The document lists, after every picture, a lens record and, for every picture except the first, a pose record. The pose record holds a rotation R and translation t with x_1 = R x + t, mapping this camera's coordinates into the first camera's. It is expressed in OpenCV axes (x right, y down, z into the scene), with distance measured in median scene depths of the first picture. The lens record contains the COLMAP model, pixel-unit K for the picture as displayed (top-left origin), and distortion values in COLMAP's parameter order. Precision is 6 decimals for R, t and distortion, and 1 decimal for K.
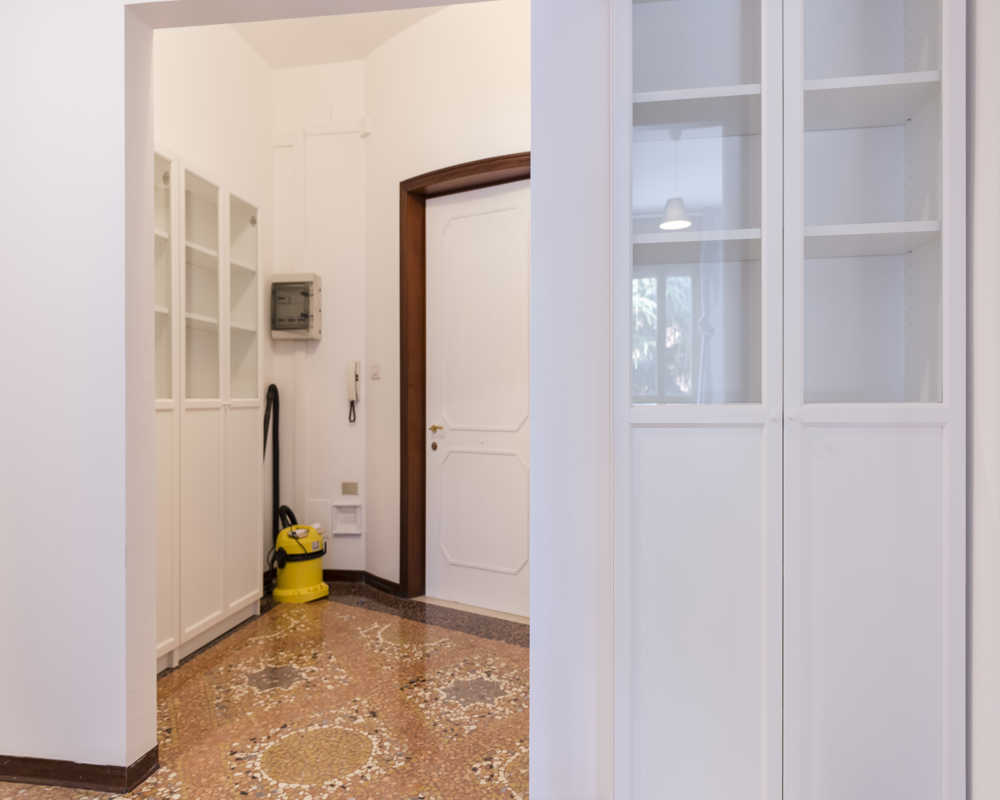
lens RADIAL K [[676.5, 0, 497.6], [0, 676.5, 369.1], [0, 0, 1]] dist [0.023627, -0.019382]
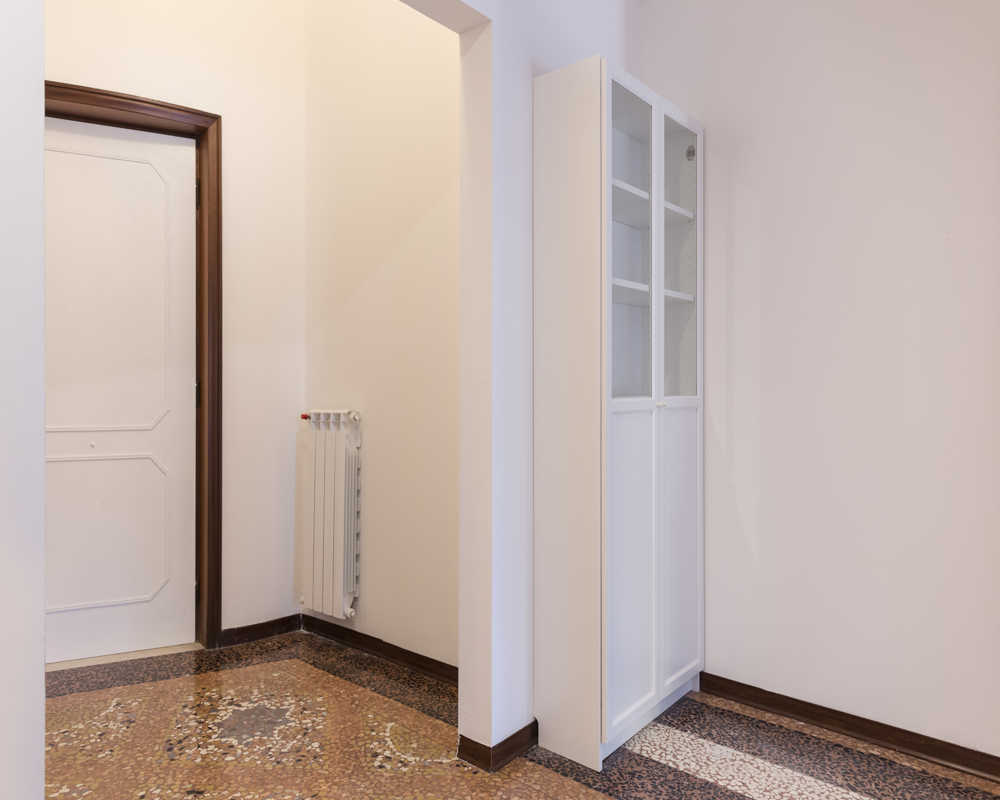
lens RADIAL K [[676.5, 0, 497.6], [0, 676.5, 369.1], [0, 0, 1]] dist [0.023627, -0.019382]
pose [[0.523635, 0.021775, 0.851664, -0.639826], [-0.039874, 0.999204, -0.001031, 0.002145], [-0.851009, -0.033419, 0.524087, 0.282308]]
